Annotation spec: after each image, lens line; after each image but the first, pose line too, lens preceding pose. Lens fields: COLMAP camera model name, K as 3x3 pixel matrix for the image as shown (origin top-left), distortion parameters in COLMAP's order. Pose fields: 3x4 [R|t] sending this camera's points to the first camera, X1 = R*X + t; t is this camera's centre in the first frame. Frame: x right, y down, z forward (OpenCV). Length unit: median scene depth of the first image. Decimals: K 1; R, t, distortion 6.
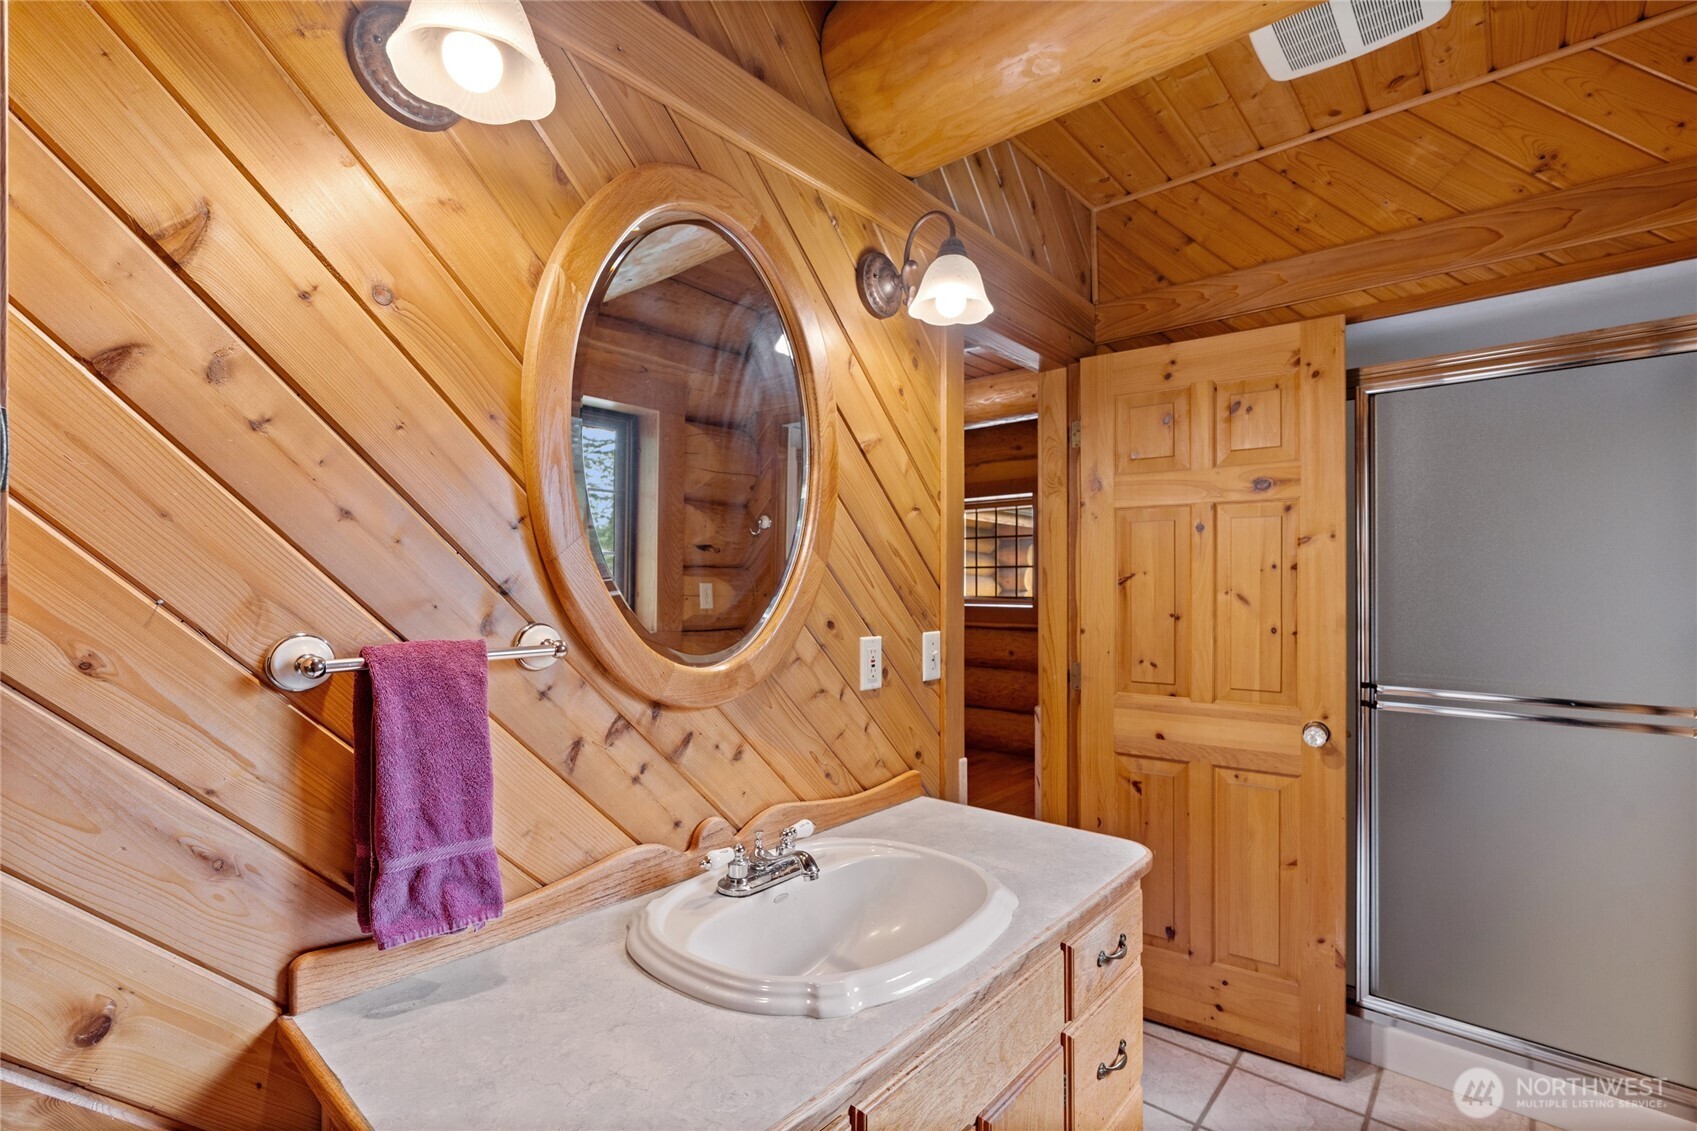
lens RADIAL K [[778.9, 0, 852.1], [0, 778.9, 578.1], [0, 0, 1]] dist [-0.005676, 0.002349]
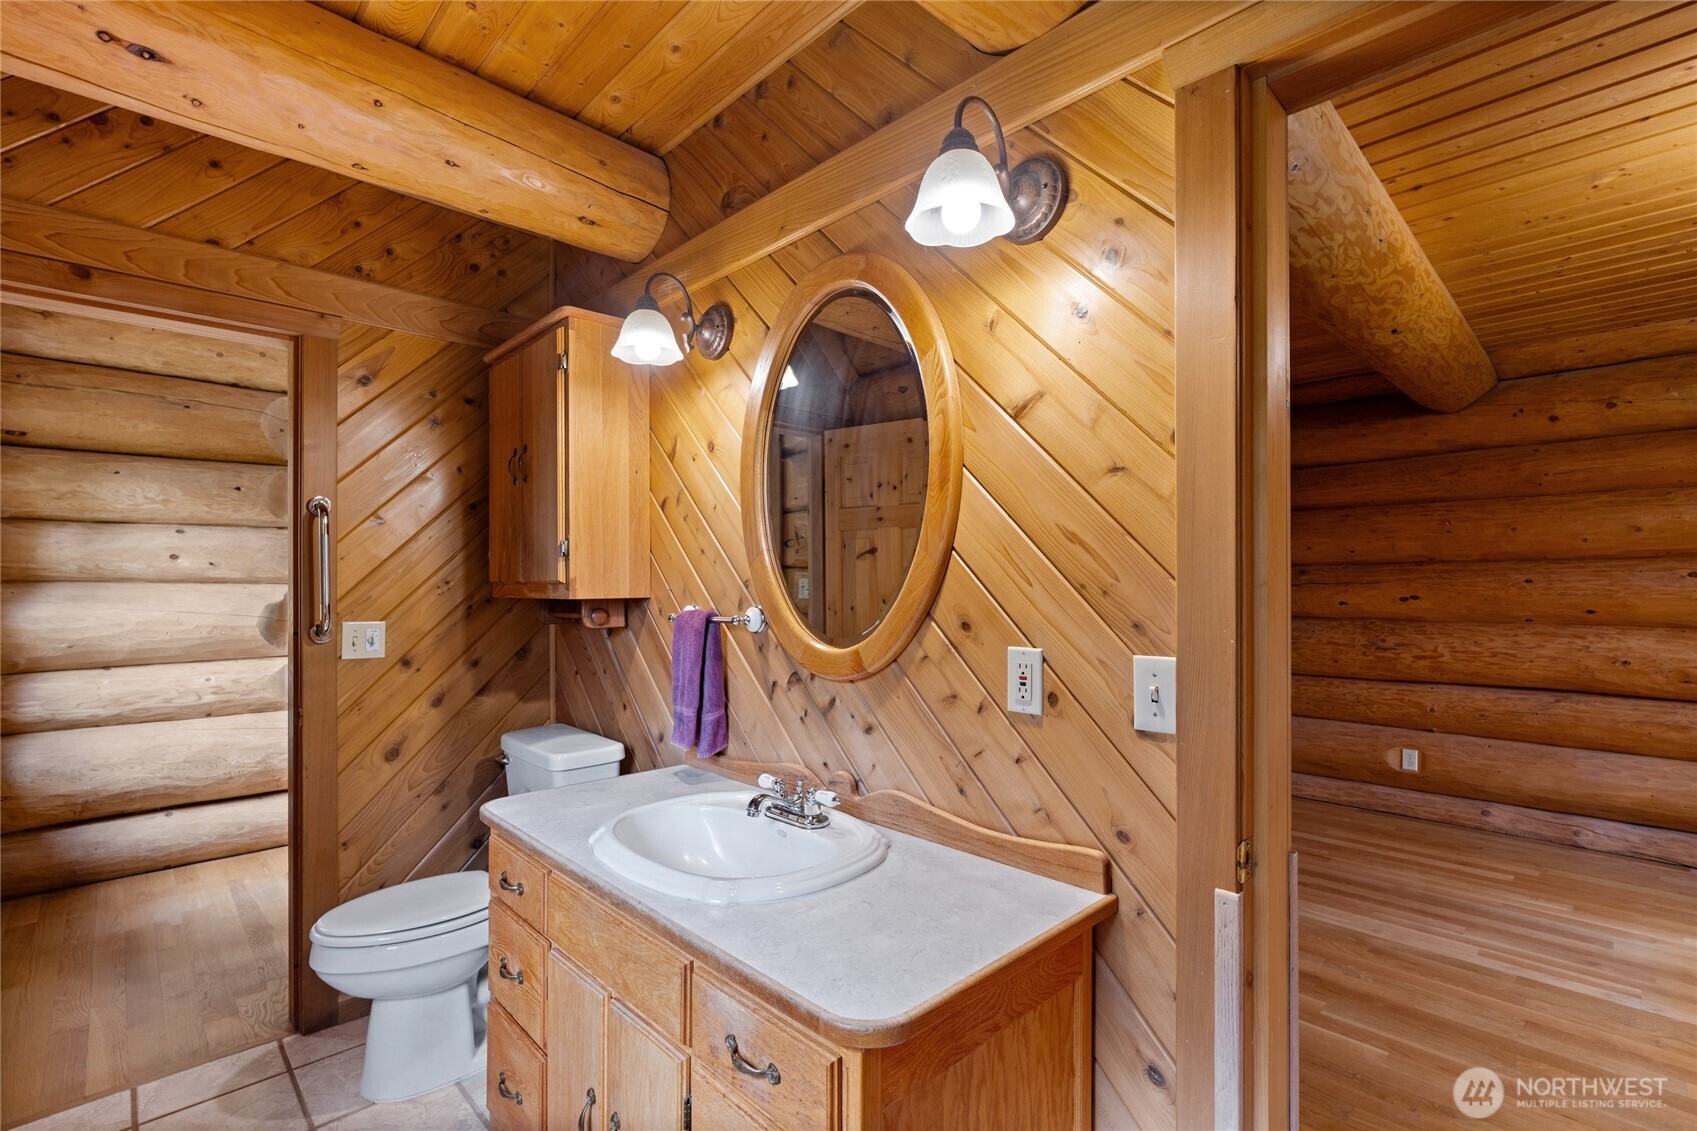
lens RADIAL K [[778.9, 0, 848.0], [0, 778.9, 575.7], [0, 0, 1]] dist [-0.005676, 0.002349]
pose [[-0.099544, -0.013497, -0.994942, 0.875564], [0.007786, 0.999867, -0.014343, 0.012335], [0.995003, -0.009174, -0.099426, 0.942216]]
